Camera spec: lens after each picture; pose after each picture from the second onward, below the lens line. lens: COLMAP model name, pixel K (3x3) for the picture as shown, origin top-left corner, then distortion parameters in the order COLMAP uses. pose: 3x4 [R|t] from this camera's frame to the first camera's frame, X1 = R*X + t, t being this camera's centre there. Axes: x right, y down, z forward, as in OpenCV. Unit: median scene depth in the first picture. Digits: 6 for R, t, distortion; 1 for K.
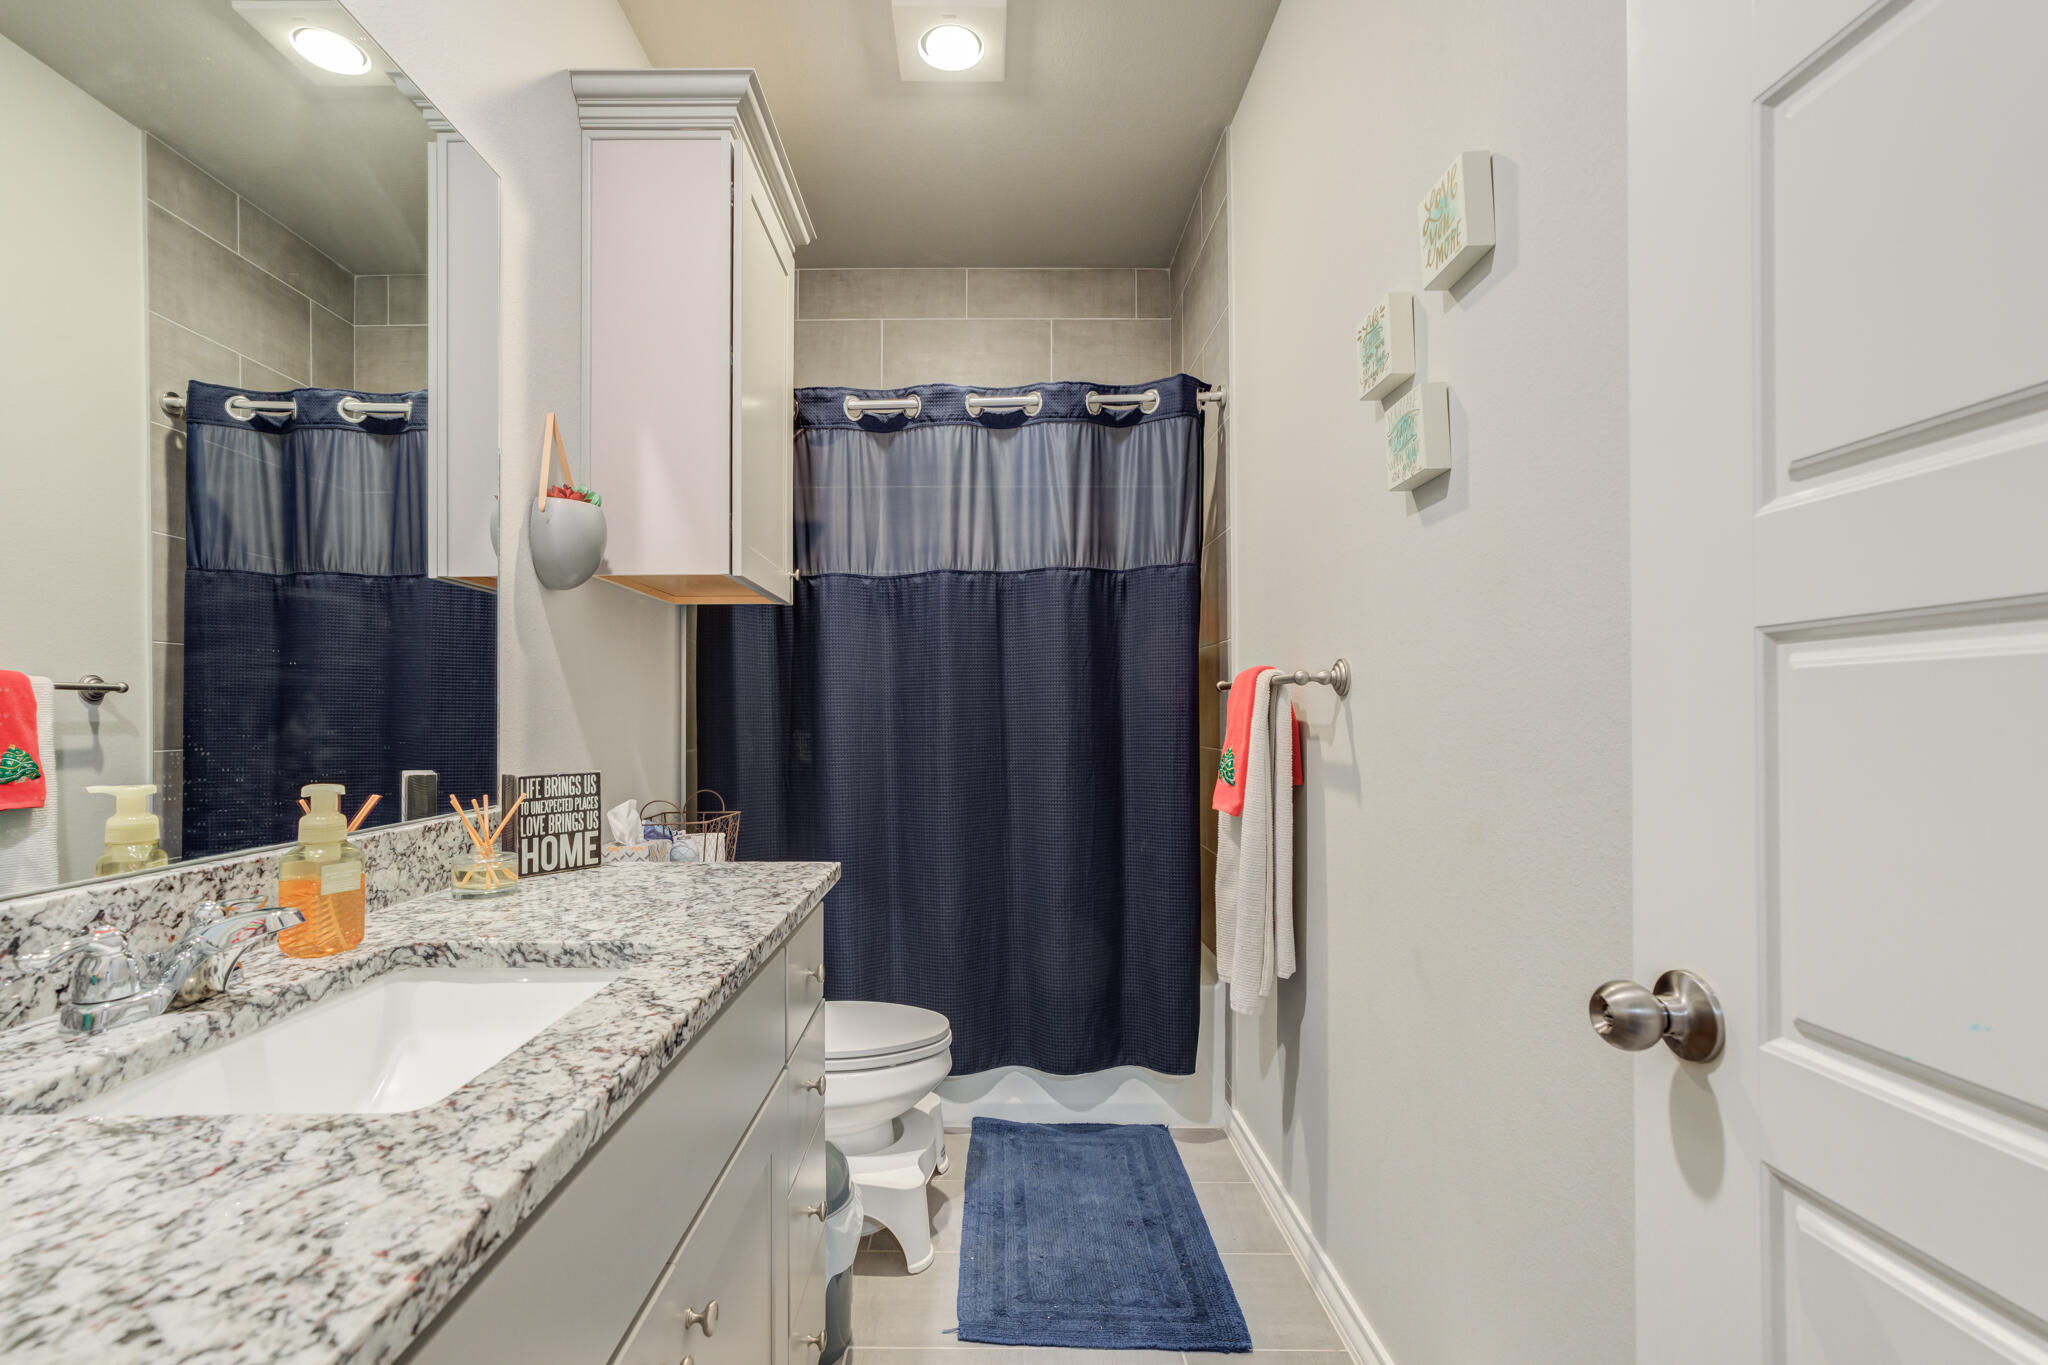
lens RADIAL K [[973.9, 0, 1027.3], [0, 973.9, 719.3], [0, 0, 1]] dist [-0.068316, 0.027159]
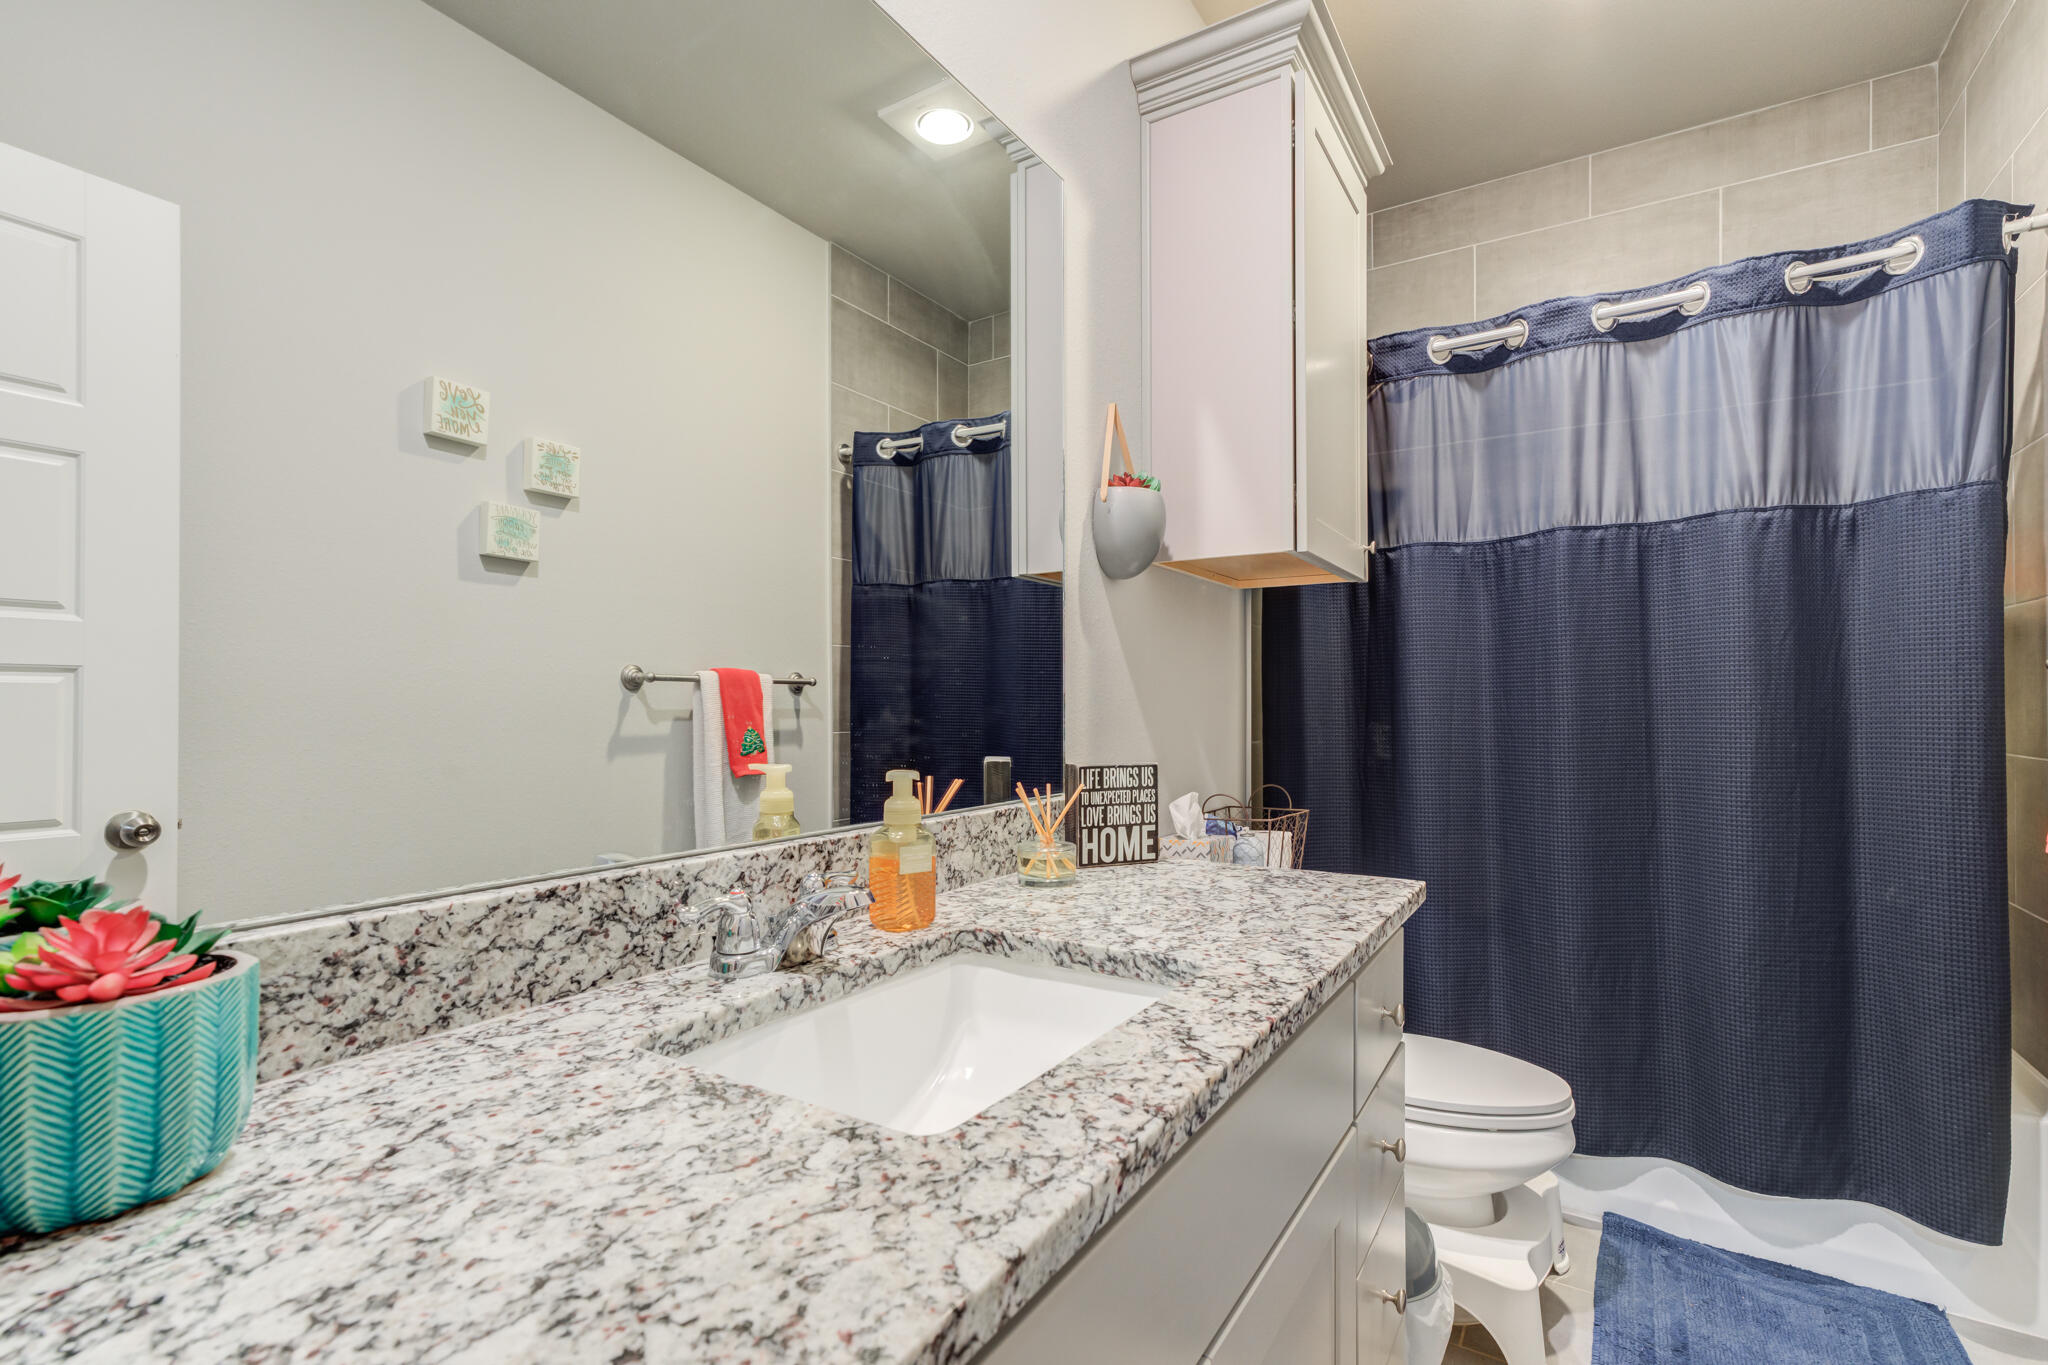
lens RADIAL K [[956.7, 0, 1016.4], [0, 956.7, 691.7], [0, 0, 1]] dist [-0.003349, 0.015205]
pose [[0.828228, -0.004730, -0.560371, -0.018194], [-0.004669, 0.999871, -0.015340, -0.002226], [0.560372, 0.015321, 0.828099, 0.098567]]
